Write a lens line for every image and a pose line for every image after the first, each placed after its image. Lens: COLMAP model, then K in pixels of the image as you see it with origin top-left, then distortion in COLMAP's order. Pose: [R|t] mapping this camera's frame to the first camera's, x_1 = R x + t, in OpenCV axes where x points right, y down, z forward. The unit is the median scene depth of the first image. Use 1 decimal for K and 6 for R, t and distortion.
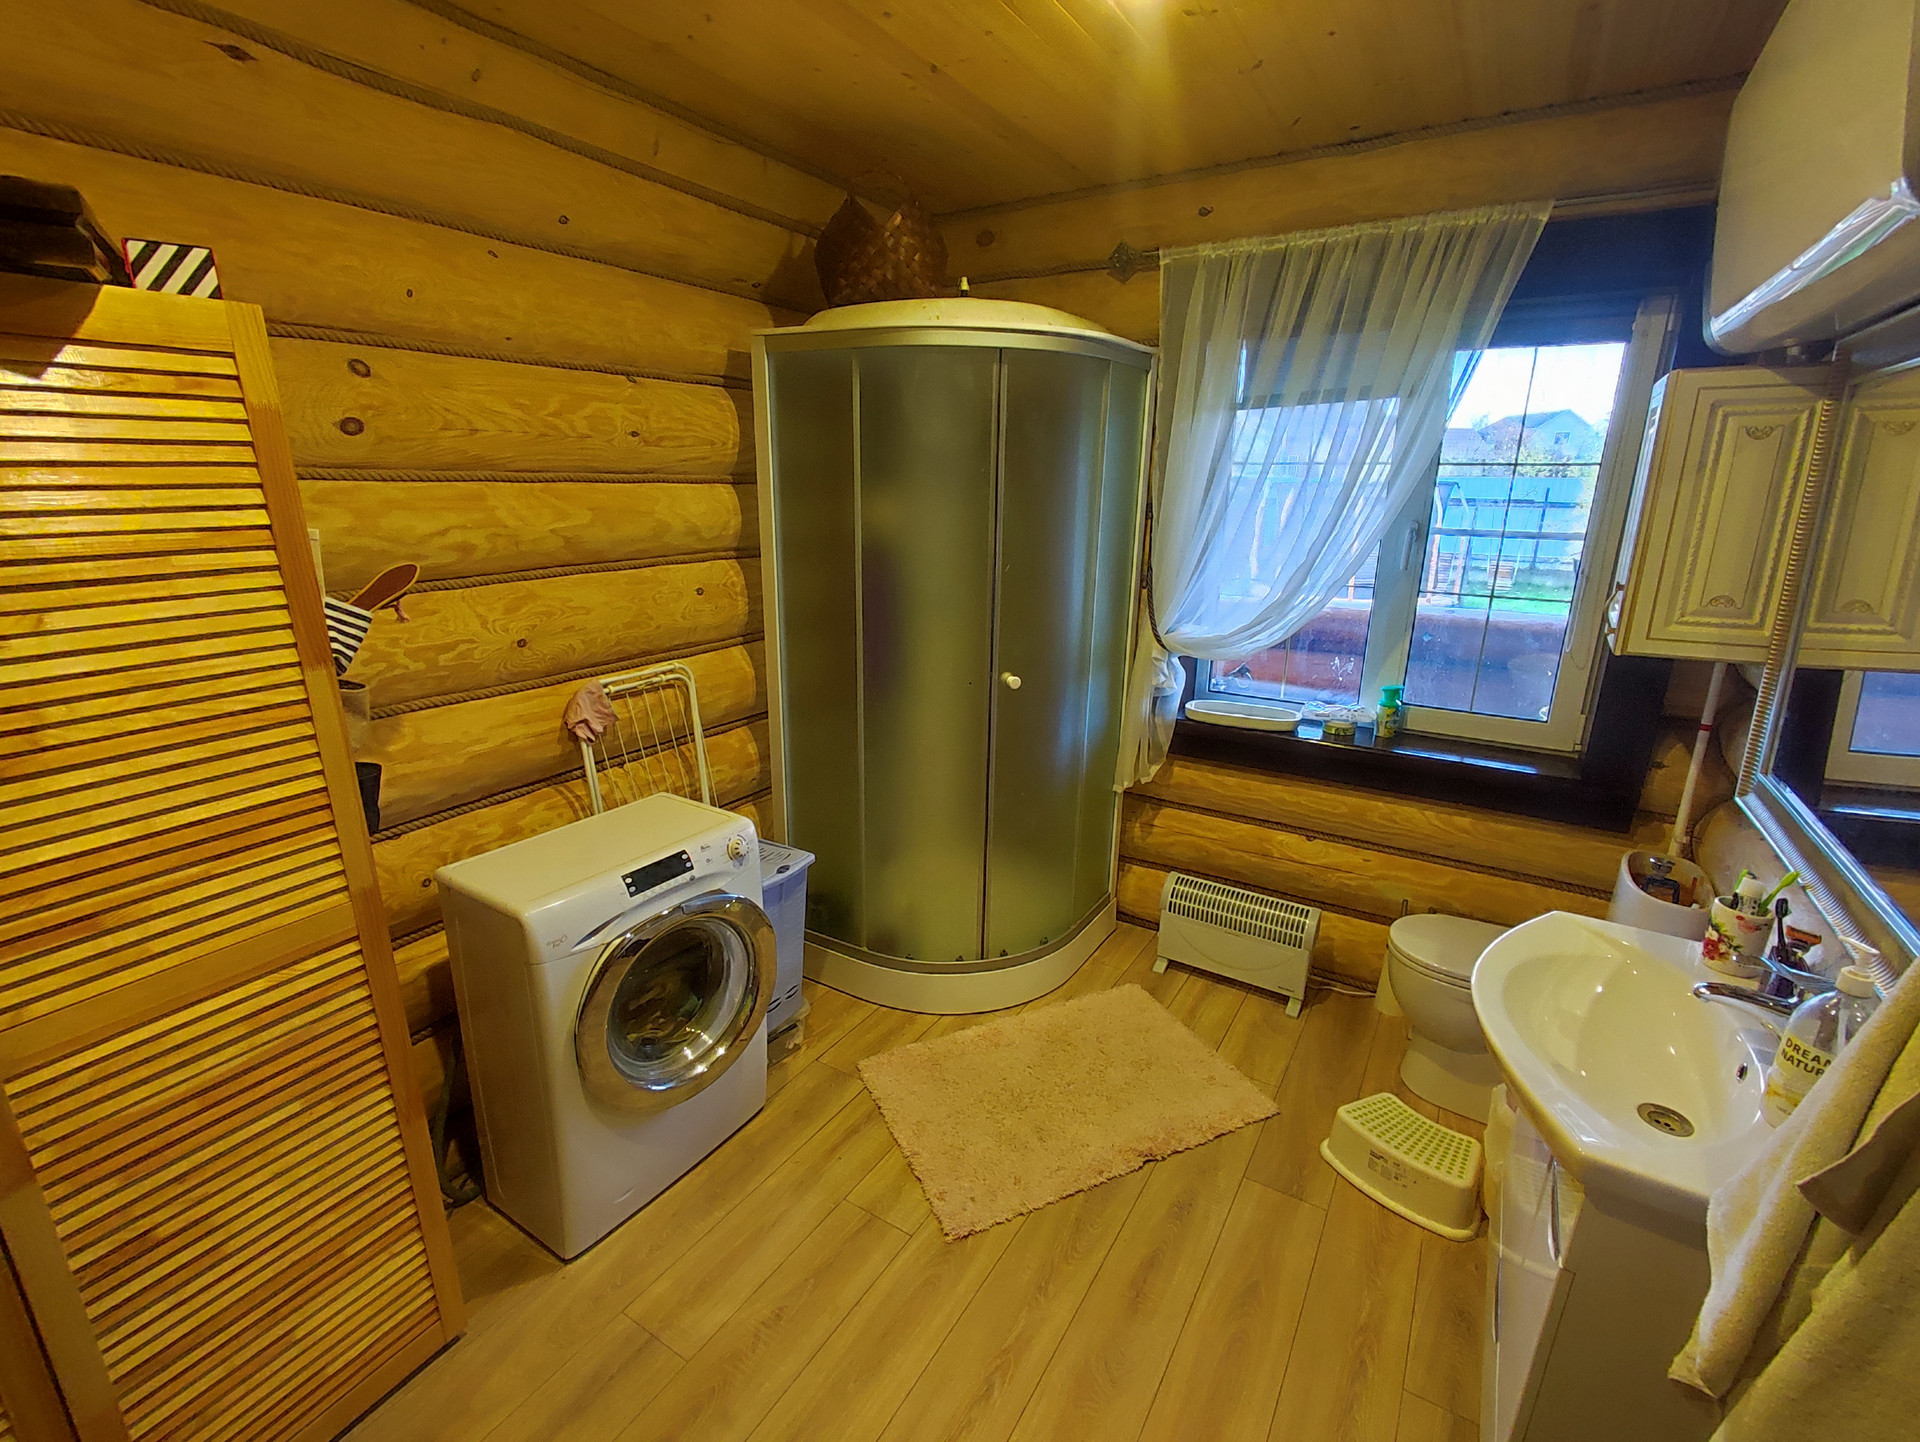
lens RADIAL K [[873.0, 0, 953.6], [0, 873.0, 732.6], [0, 0, 1]] dist [0.001362, -0.001648]
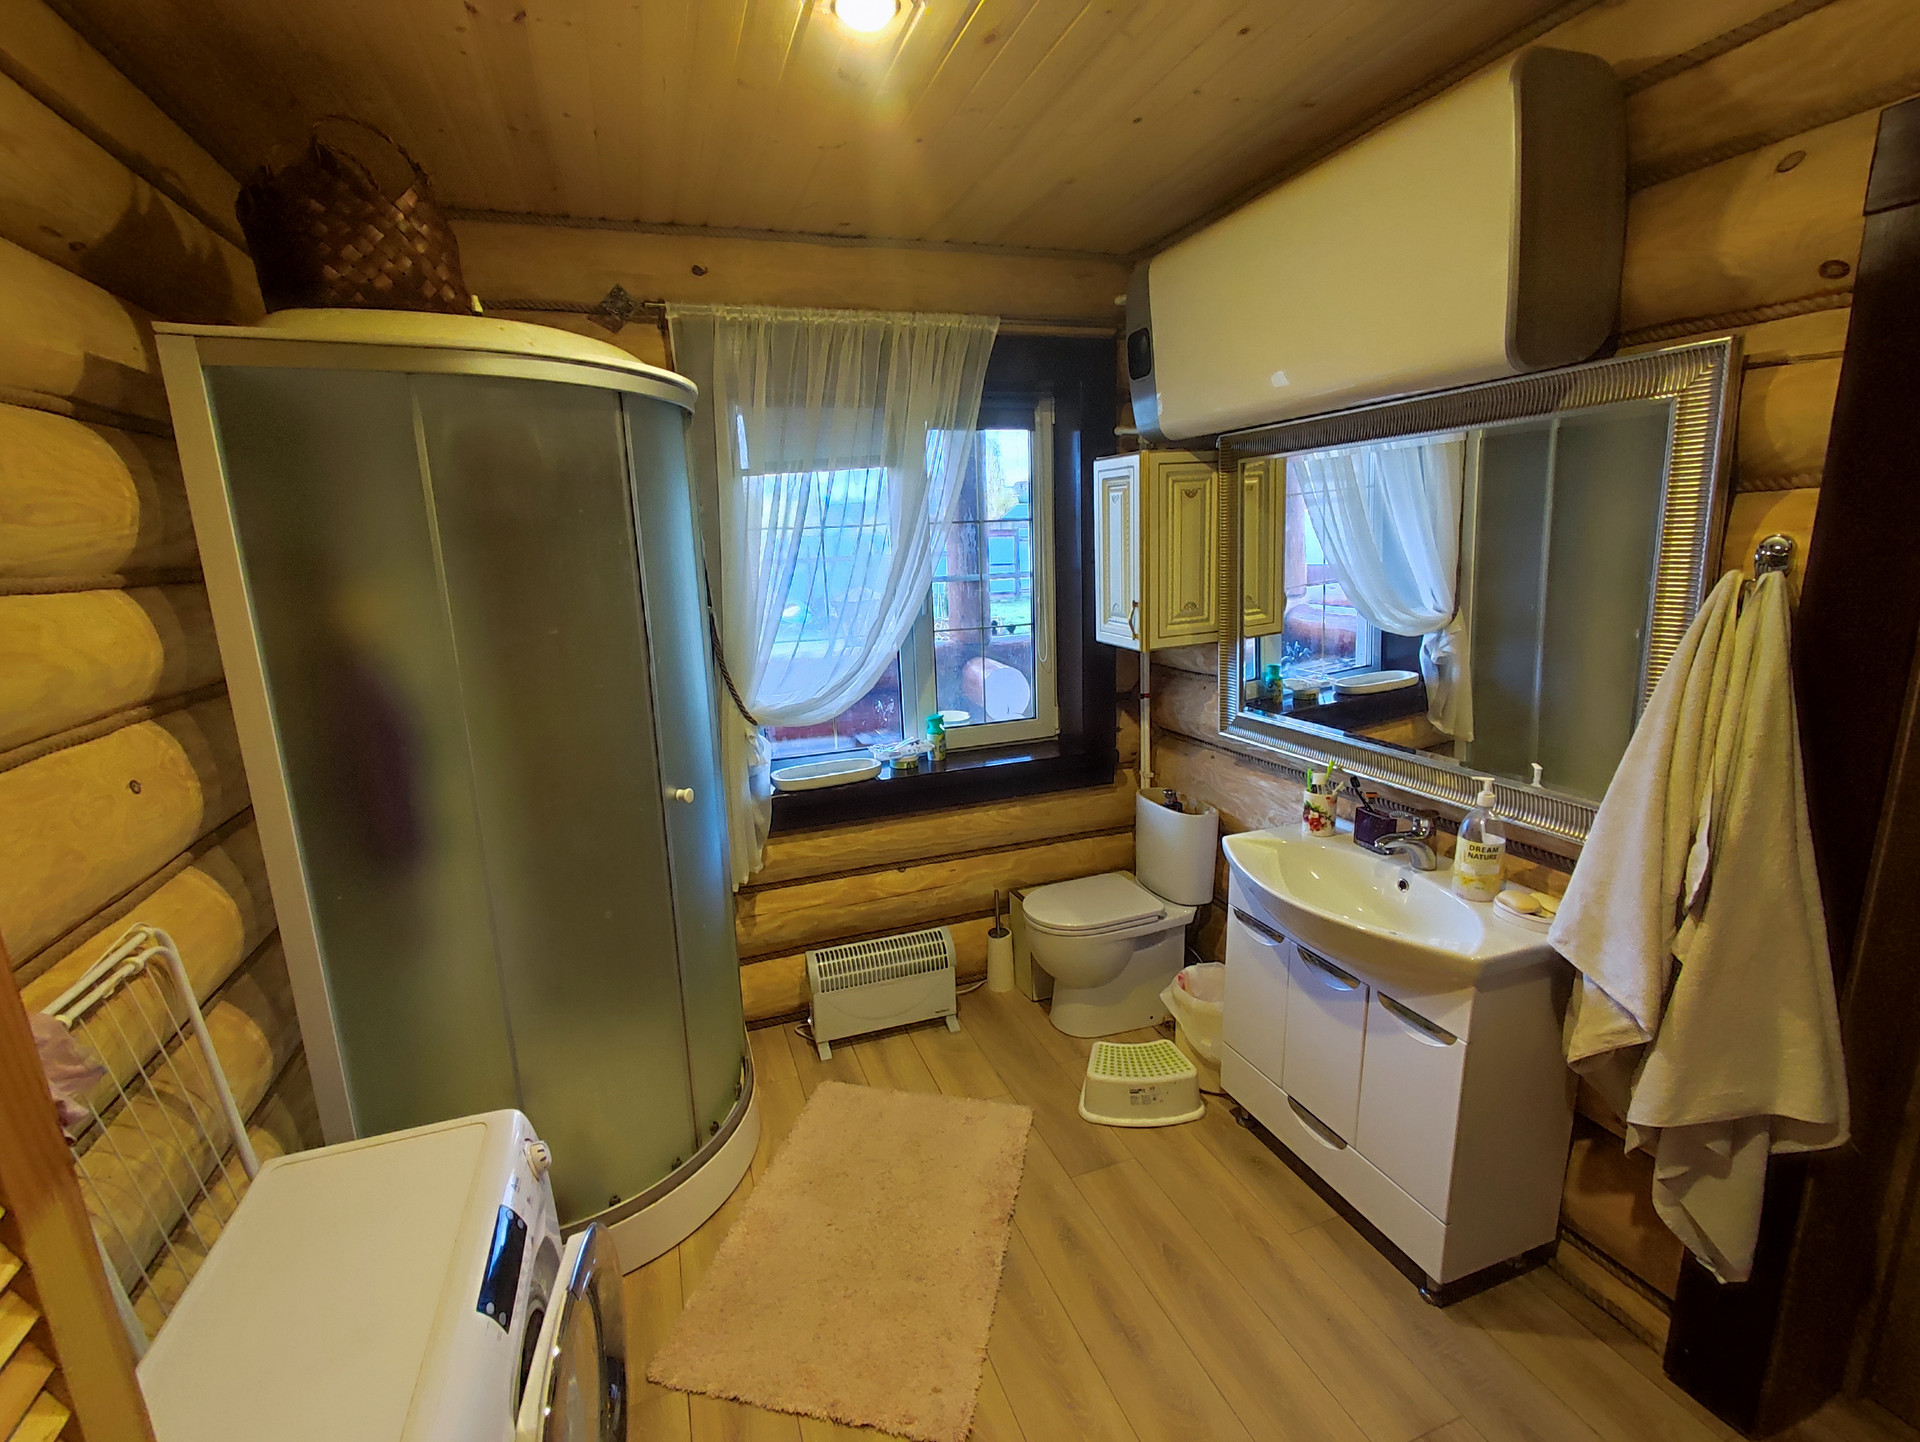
lens RADIAL K [[873.0, 0, 953.6], [0, 873.0, 732.6], [0, 0, 1]] dist [0.001362, -0.001648]
pose [[0.614190, -0.207582, 0.761367, -0.376074], [0.264857, 0.963046, 0.048911, -0.086043], [-0.743385, 0.171613, 0.646473, 0.268572]]
